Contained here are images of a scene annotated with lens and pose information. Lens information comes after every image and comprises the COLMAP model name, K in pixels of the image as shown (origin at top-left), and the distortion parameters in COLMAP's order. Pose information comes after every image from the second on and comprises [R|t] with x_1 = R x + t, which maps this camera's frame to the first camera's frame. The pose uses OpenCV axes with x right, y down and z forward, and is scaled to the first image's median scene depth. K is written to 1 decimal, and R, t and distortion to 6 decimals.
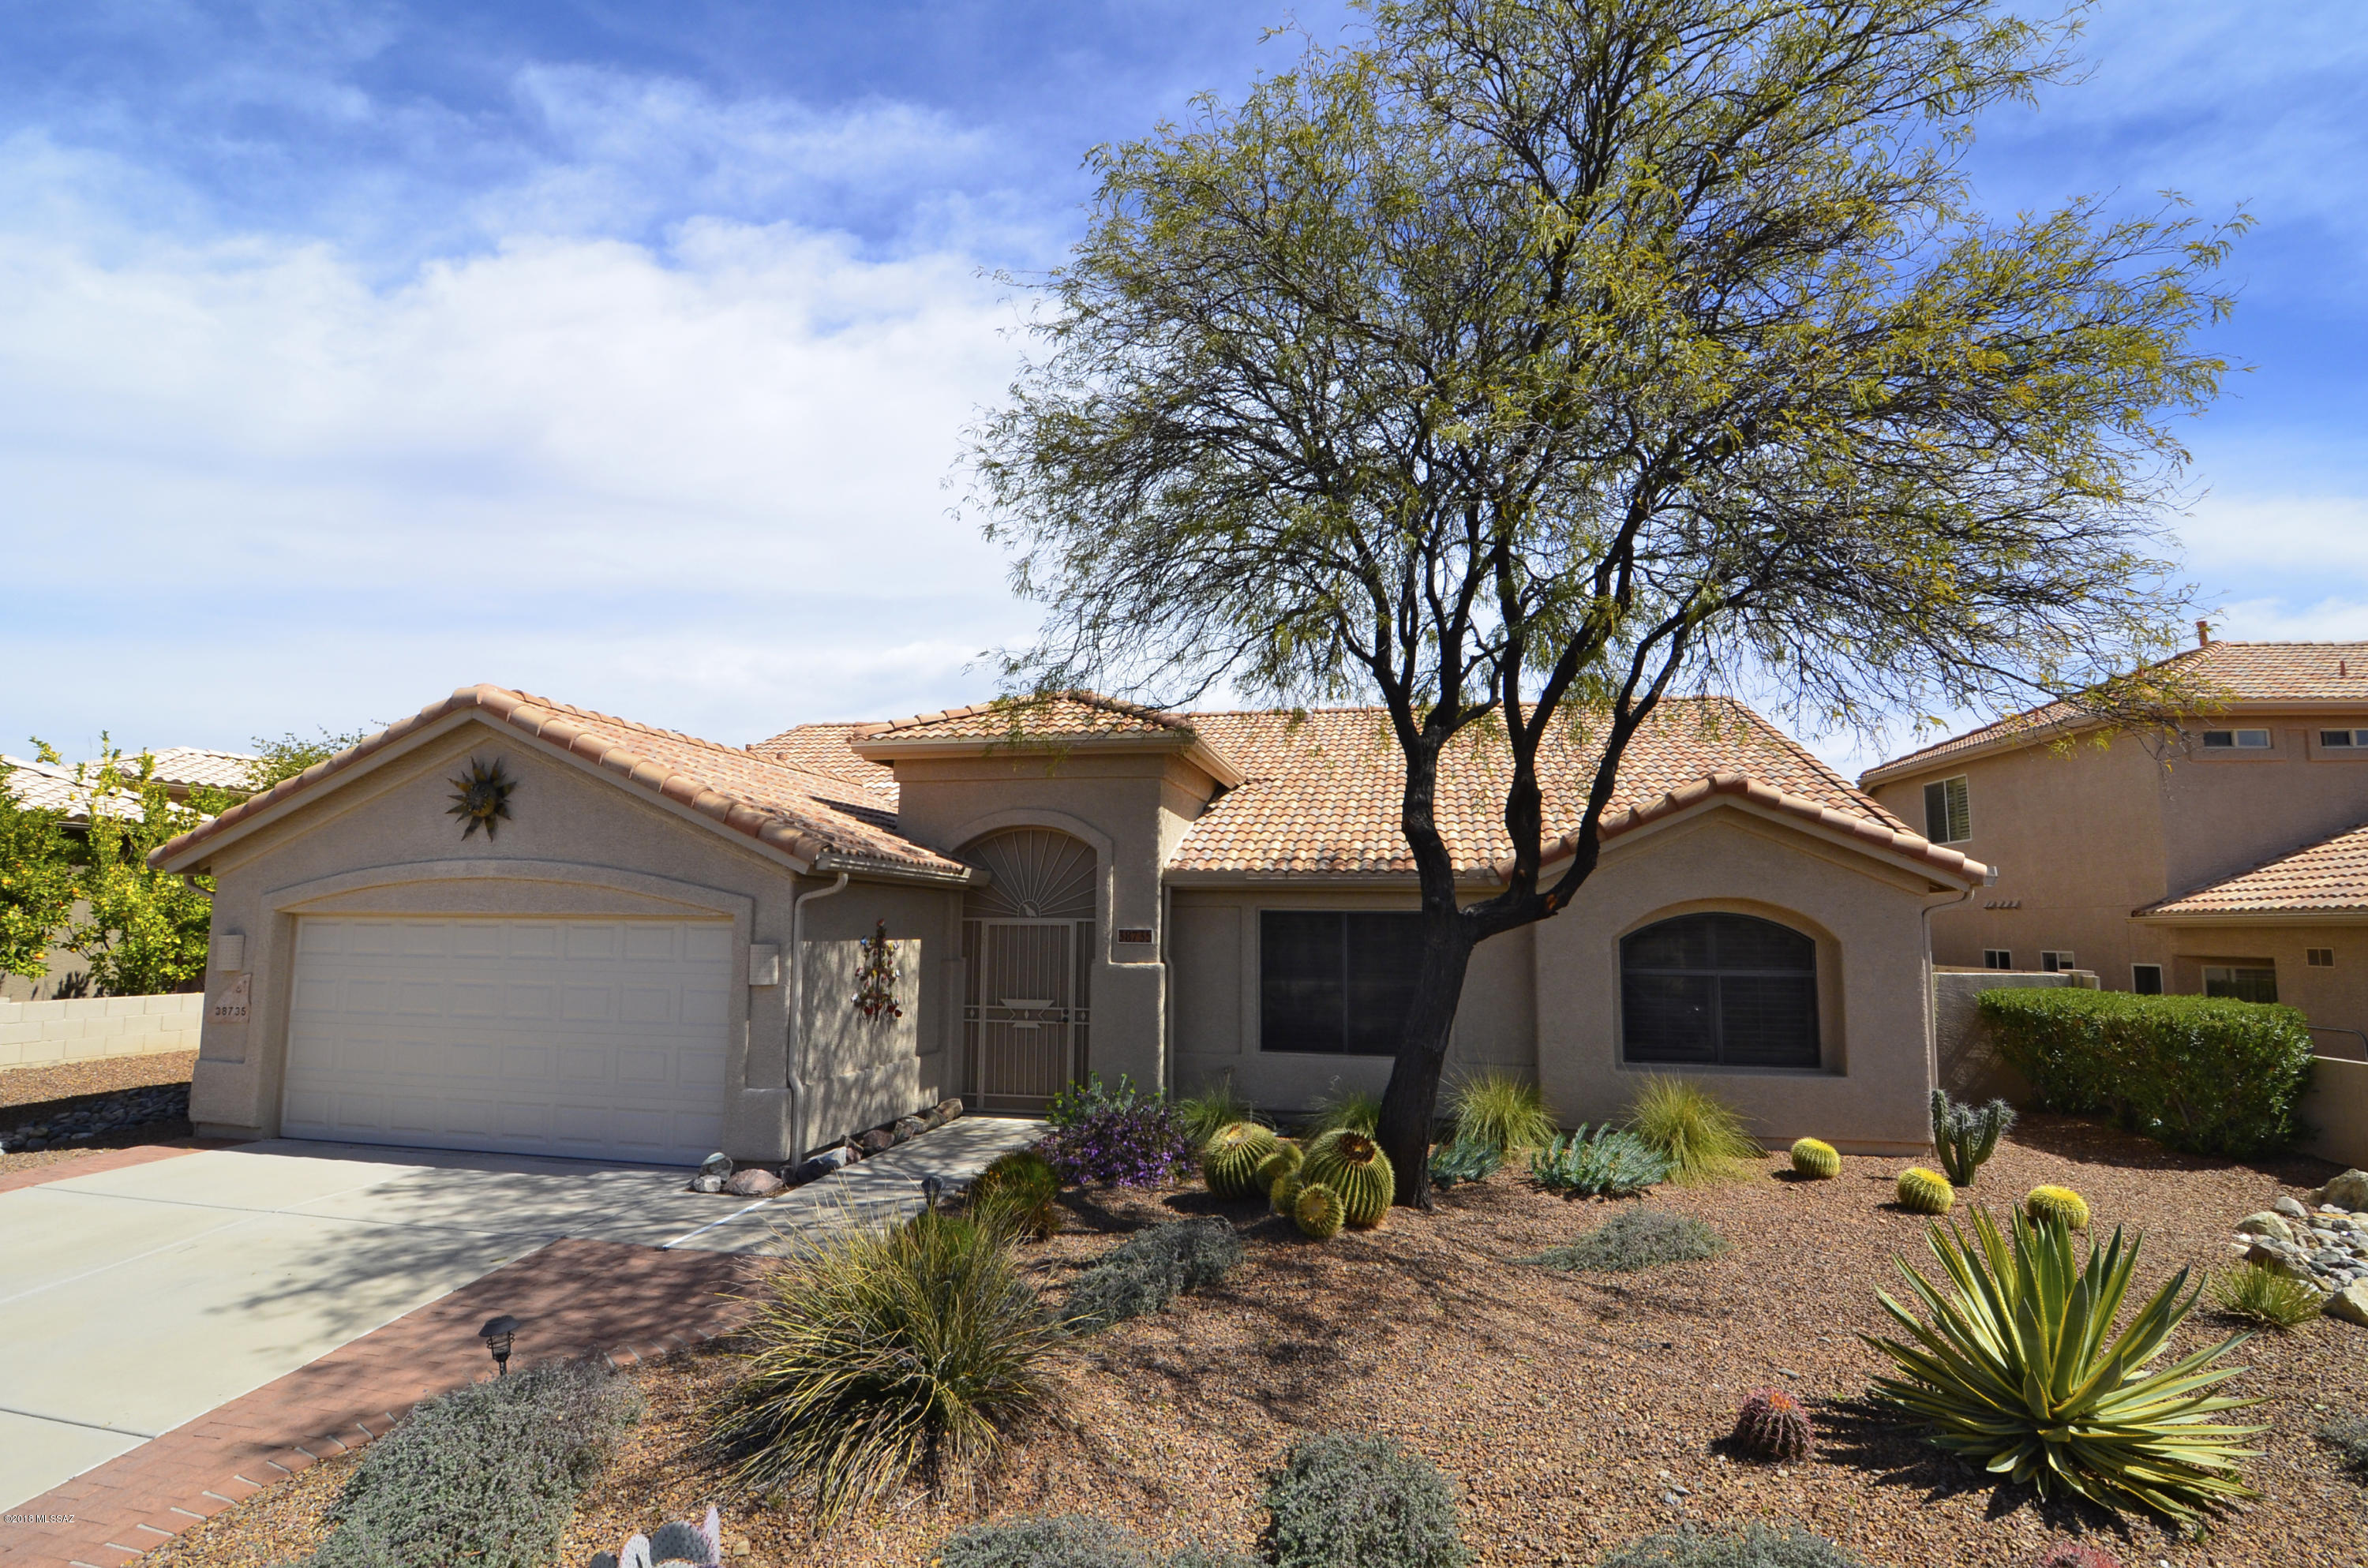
lens RADIAL K [[1105.5, 0, 1177.8], [0, 1105.5, 776.4], [0, 0, 1]] dist [0.001875, -0.000349]
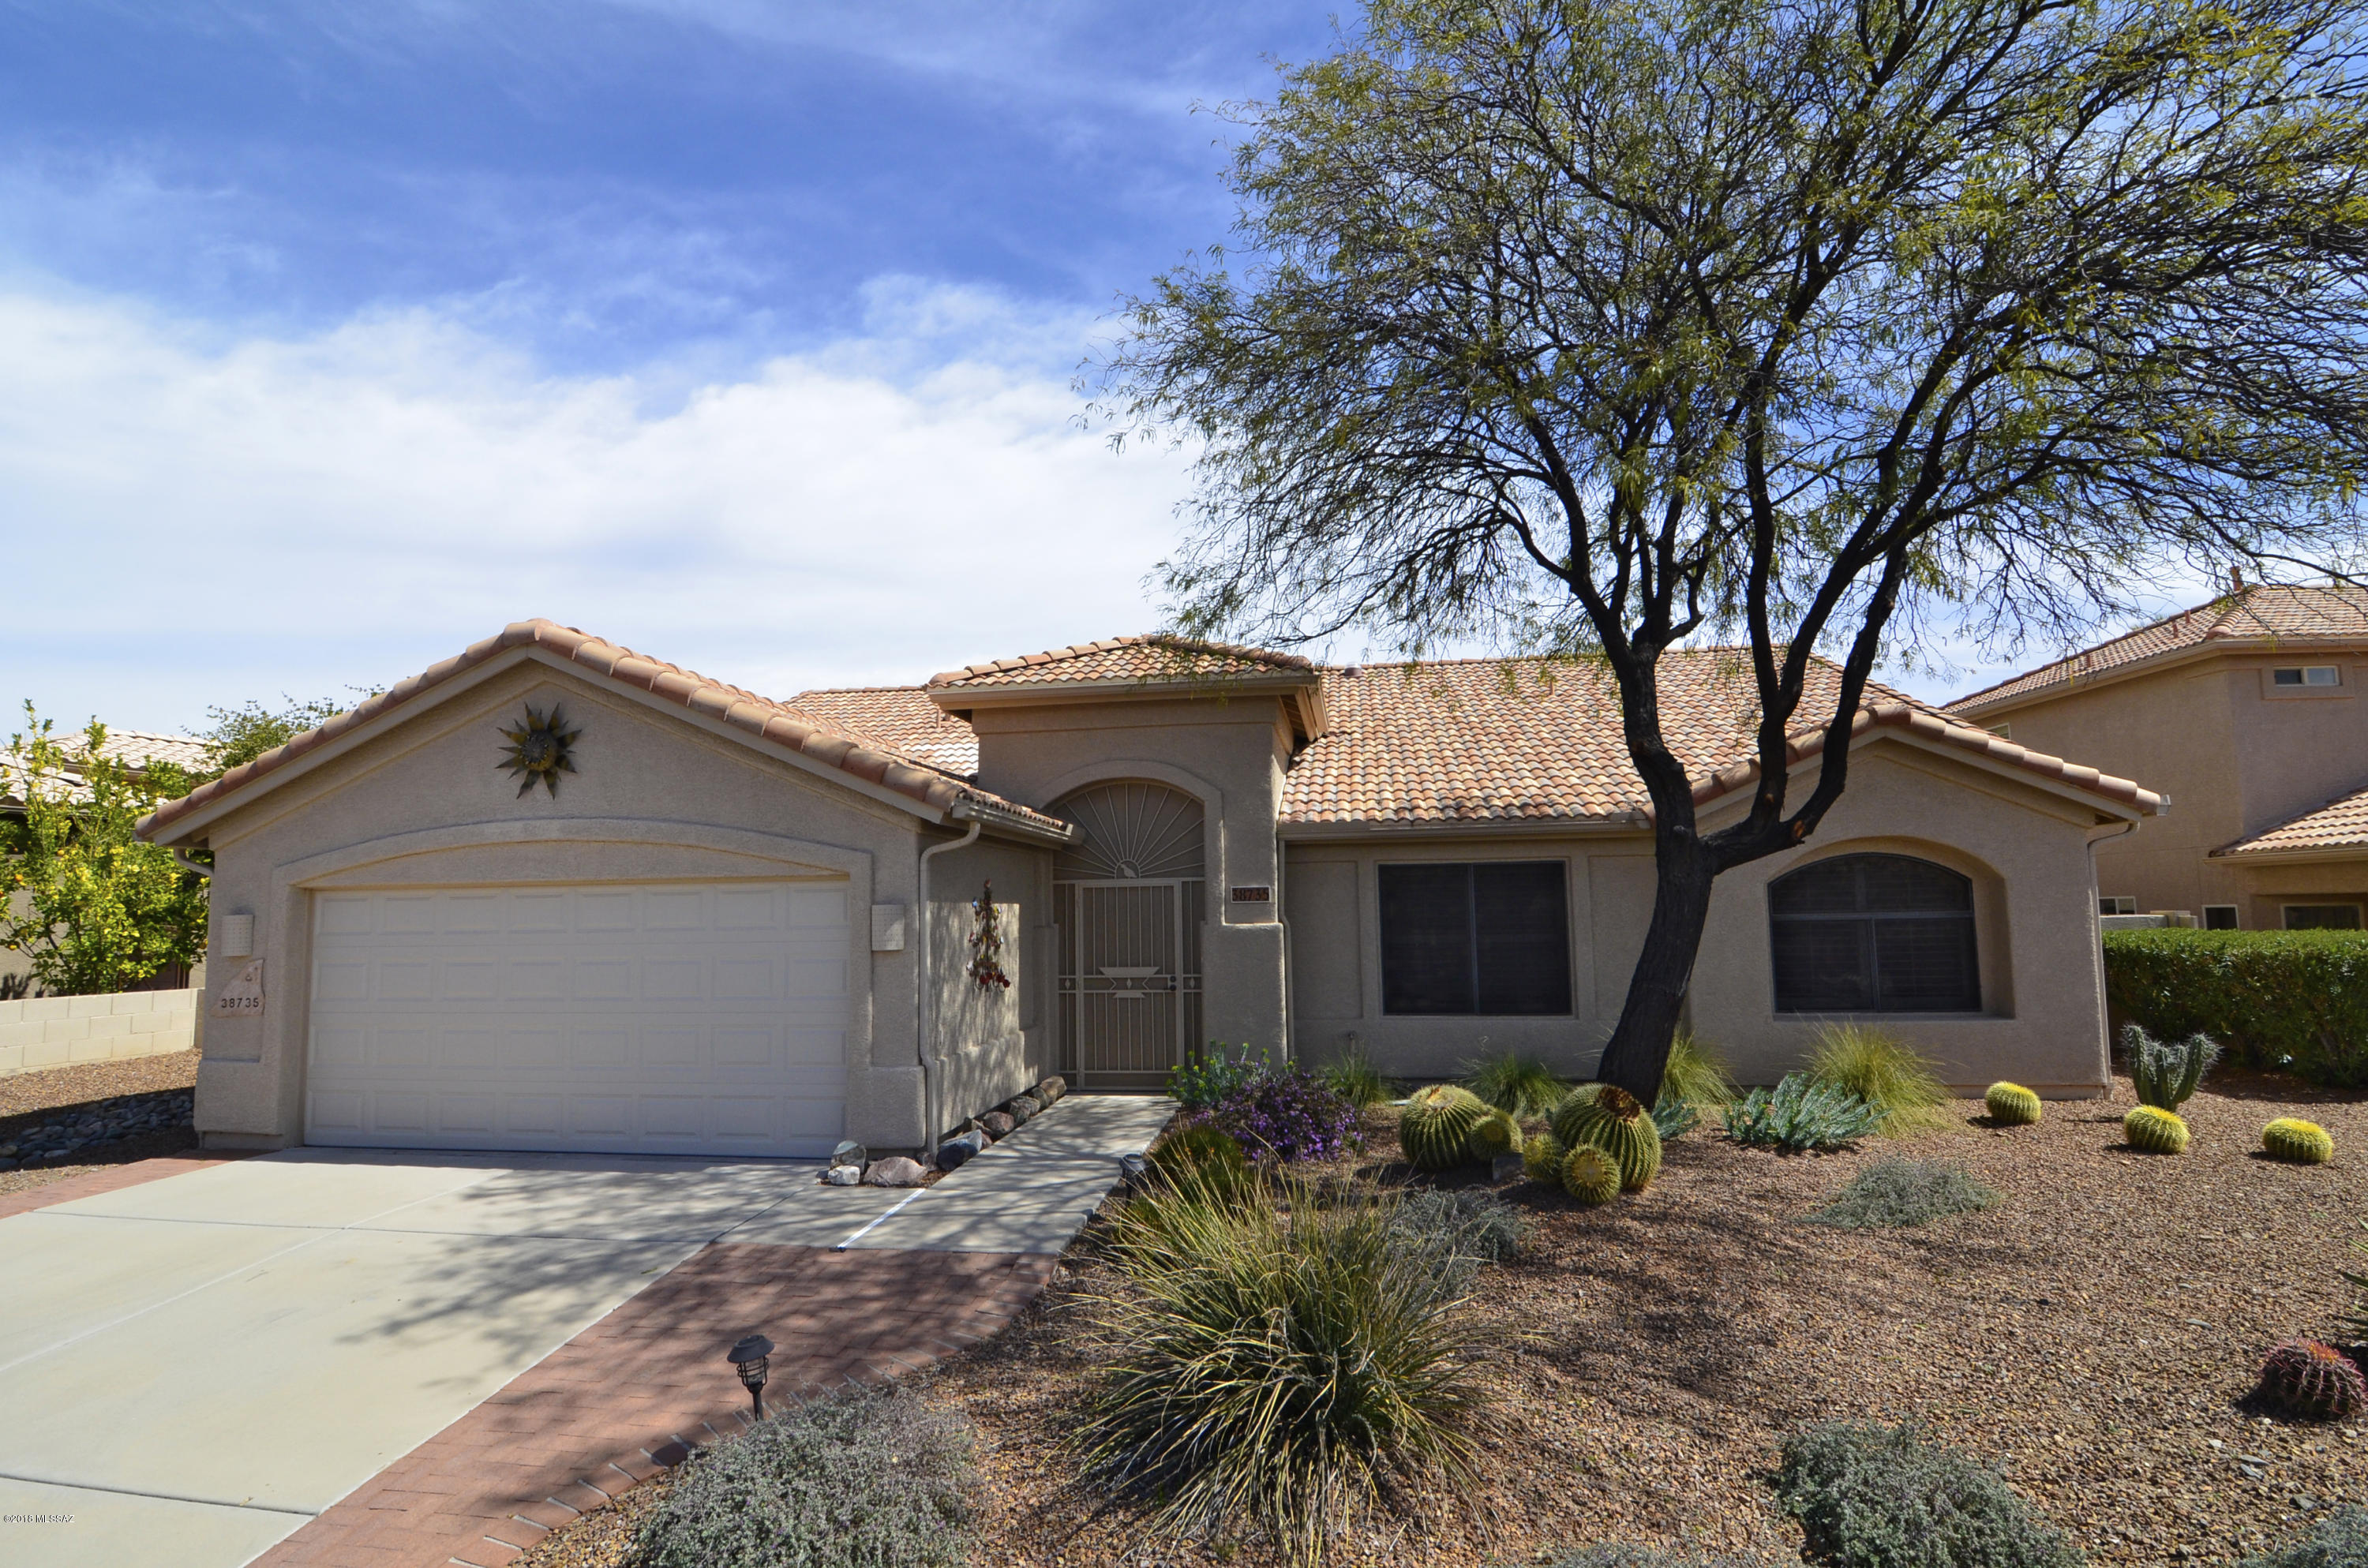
lens RADIAL K [[1127.2, 0, 1184.0], [0, 1127.2, 784.0], [0, 0, 1]] dist [0.003163, -0.000593]
pose [[0.998064, -0.019577, 0.059028, -0.175233], [0.018429, 0.999632, 0.019927, 0.038695], [-0.059397, -0.018801, 0.998057, 0.078929]]
